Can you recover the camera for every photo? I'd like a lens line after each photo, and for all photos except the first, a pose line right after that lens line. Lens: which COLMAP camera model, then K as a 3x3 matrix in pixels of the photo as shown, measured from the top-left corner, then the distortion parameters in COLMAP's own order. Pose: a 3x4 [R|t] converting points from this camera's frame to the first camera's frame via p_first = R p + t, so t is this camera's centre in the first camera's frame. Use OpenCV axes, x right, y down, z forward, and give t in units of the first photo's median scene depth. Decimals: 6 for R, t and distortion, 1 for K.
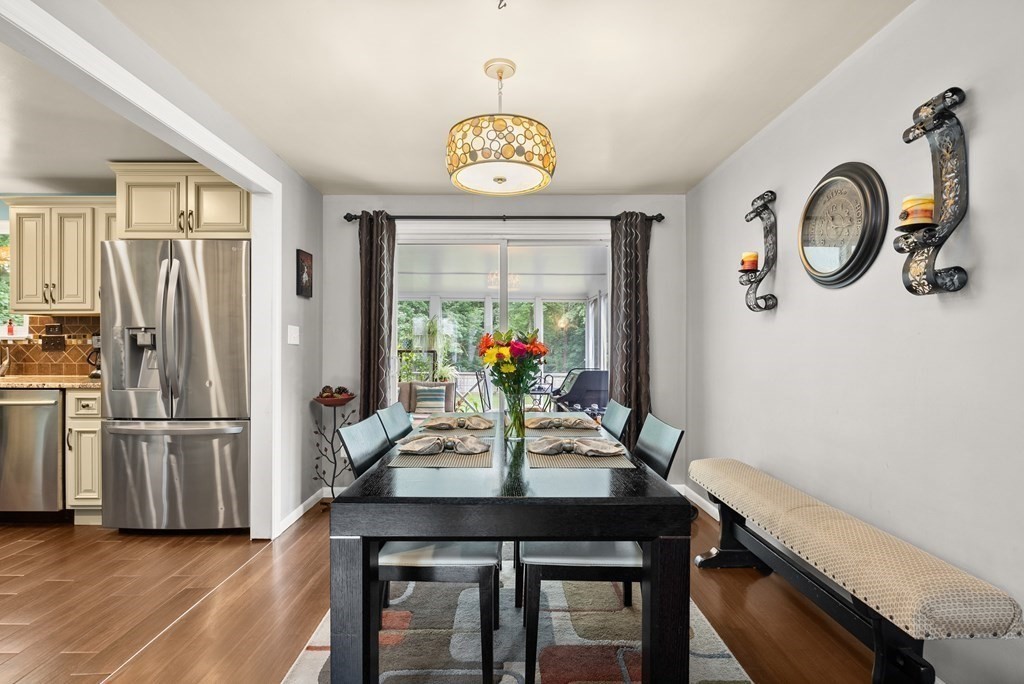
lens RADIAL K [[479.0, 0, 508.0], [0, 479.0, 350.4], [0, 0, 1]] dist [0.001462, -0.000069]
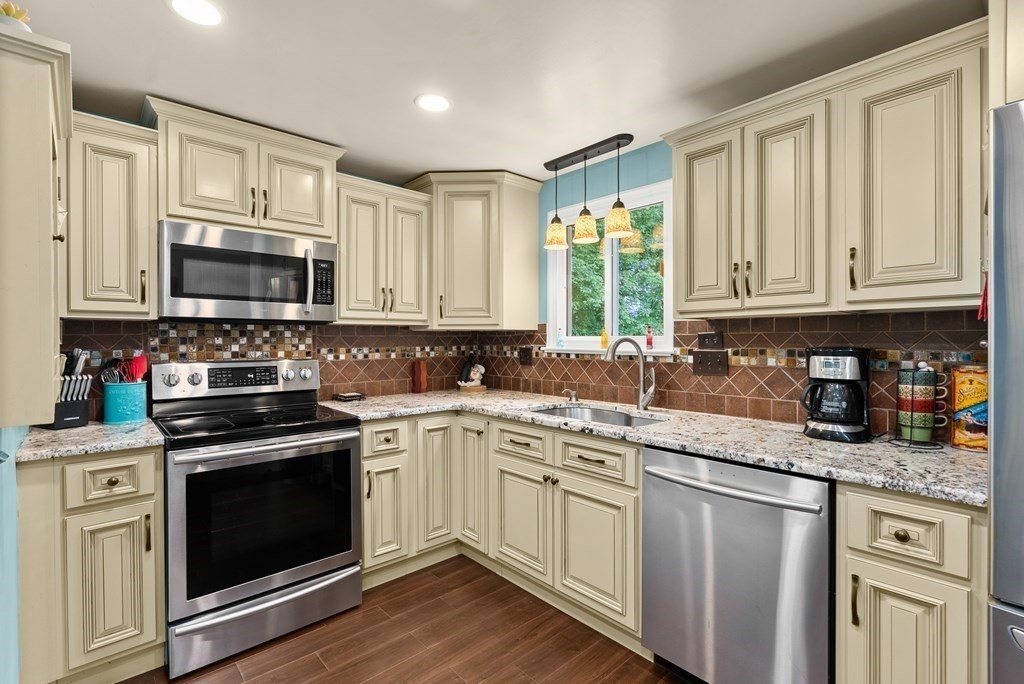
lens RADIAL K [[469.5, 0, 506.8], [0, 469.5, 344.8], [0, 0, 1]] dist [-0.001160, 0.000465]
pose [[0.657140, 0.003752, -0.753759, -0.721543], [0.003139, 0.999965, 0.007715, -0.047731], [0.753762, -0.007436, 0.657105, 0.430886]]
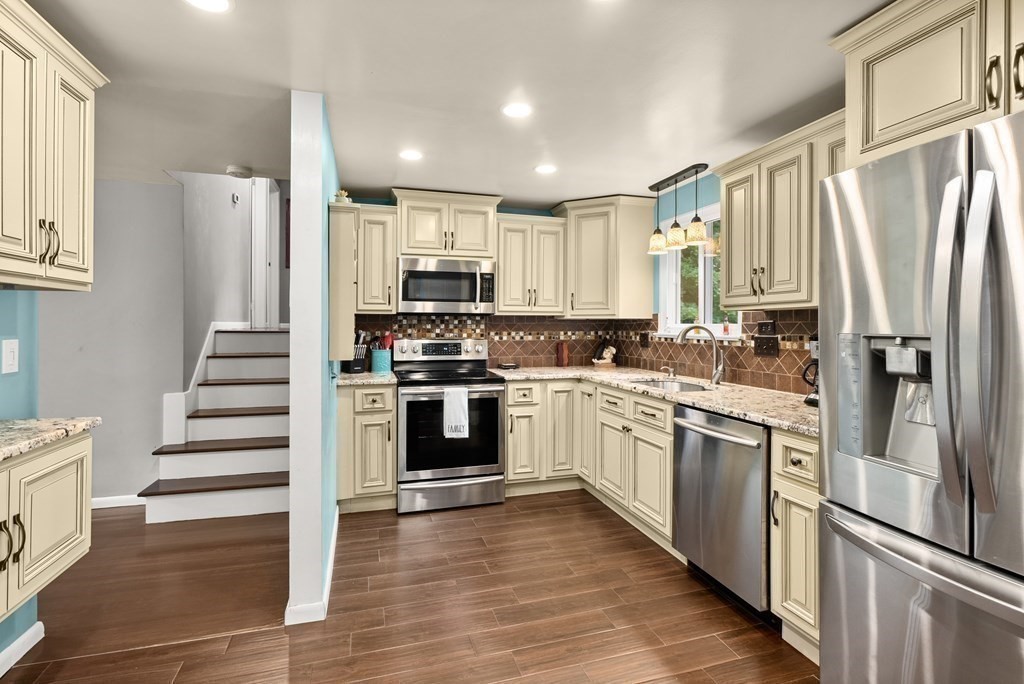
lens RADIAL K [[480.7, 0, 510.8], [0, 480.7, 326.7], [0, 0, 1]] dist [0.002353, 0.000722]
pose [[0.279429, 0.000203, -0.960166, -0.358613], [-0.002847, 0.999996, -0.000617, -0.048667], [0.960162, 0.002906, 0.279429, 0.435037]]
